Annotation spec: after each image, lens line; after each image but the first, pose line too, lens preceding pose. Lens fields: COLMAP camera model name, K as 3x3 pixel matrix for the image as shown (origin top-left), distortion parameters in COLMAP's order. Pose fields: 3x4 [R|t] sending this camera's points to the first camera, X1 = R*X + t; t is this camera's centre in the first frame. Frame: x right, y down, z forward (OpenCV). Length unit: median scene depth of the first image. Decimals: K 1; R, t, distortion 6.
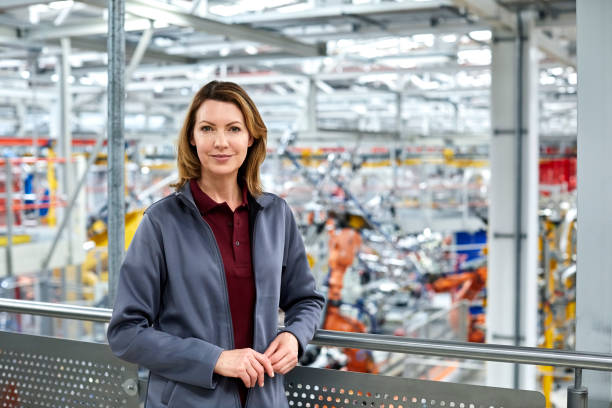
lens RADIAL K [[880.0, 0, 306.0], [0, 880.0, 204.0], [0, 0, 1]] dist [-0.135618, 0.155683]
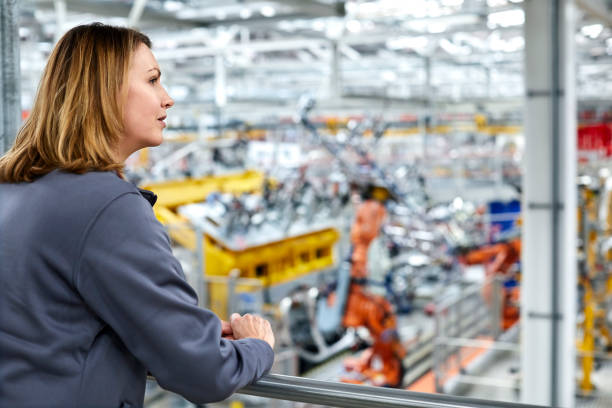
lens RADIAL K [[880.0, 0, 306.0], [0, 880.0, 204.0], [0, 0, 1]] dist [-0.135618, 0.155683]
pose [[0.999170, -0.014120, -0.038216, 0.010465], [0.015391, 0.999331, 0.033178, -0.000466], [0.037722, -0.033738, 0.998719, 0.048928]]
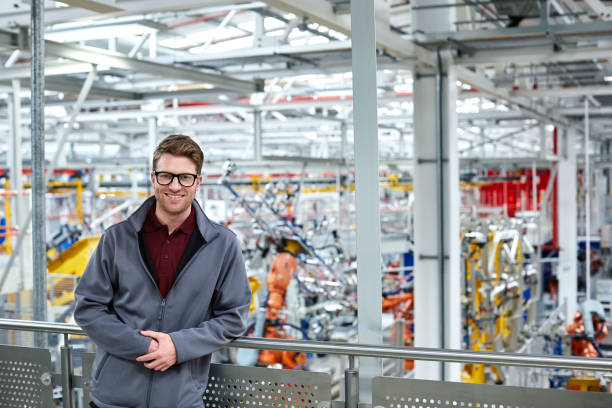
lens RADIAL K [[880.0, 0, 306.0], [0, 880.0, 204.0], [0, 0, 1]] dist [-0.135618, 0.155683]
pose [[0.999038, -0.012569, 0.042004, 0.021927], [0.013645, 0.999583, -0.025436, -0.002778], [-0.041667, 0.025985, 0.998794, -0.053234]]
